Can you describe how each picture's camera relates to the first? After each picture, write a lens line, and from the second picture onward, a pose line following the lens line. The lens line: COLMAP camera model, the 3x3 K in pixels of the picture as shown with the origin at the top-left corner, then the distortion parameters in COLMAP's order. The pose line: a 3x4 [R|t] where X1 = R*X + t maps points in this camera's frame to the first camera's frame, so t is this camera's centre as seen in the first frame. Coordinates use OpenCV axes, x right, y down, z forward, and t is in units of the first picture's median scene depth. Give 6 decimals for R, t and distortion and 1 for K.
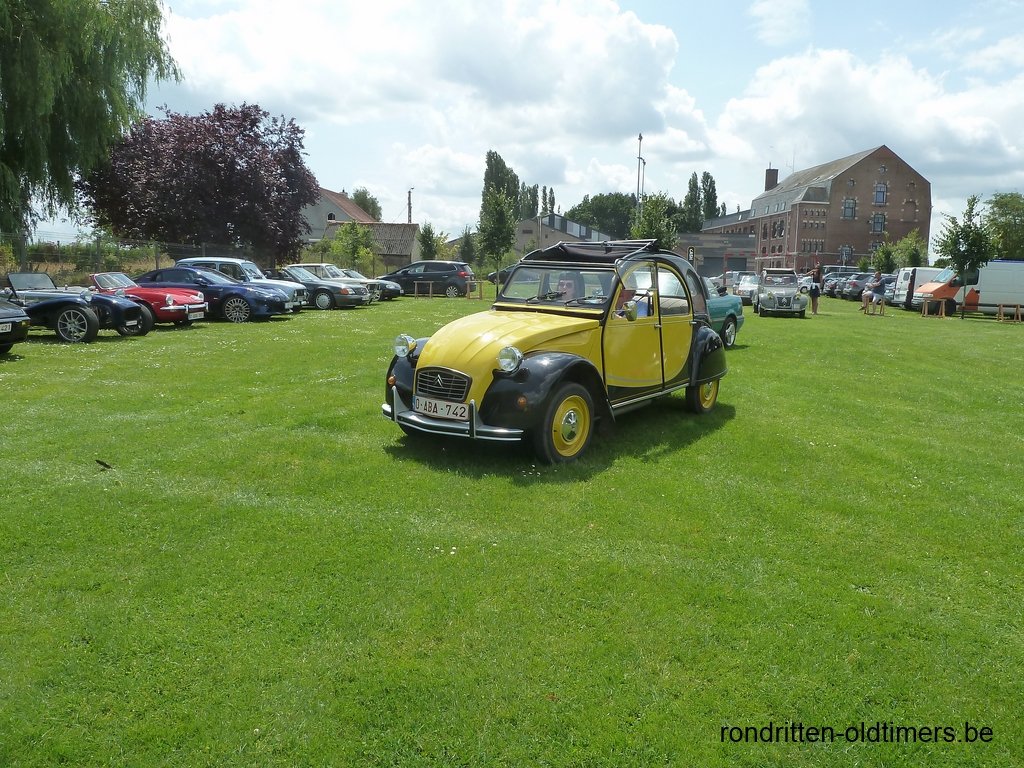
lens RADIAL K [[768.7, 0, 520.1], [0, 768.7, 386.1], [0, 0, 1]] dist [-0.033622, 0.019365]
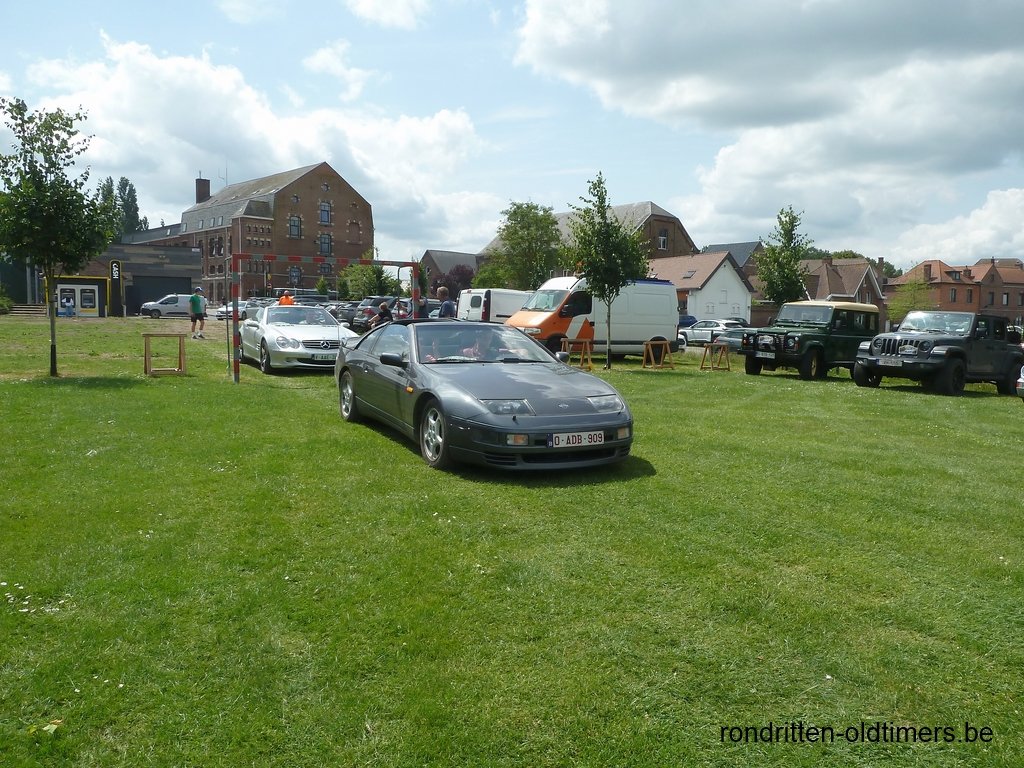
lens RADIAL K [[768.7, 0, 520.1], [0, 768.7, 386.1], [0, 0, 1]] dist [-0.033622, 0.019365]
pose [[0.758778, -0.073256, 0.647216, 0.057901], [0.092247, 0.995726, 0.004554, -0.046876], [-0.644784, 0.056248, 0.762293, 0.312828]]
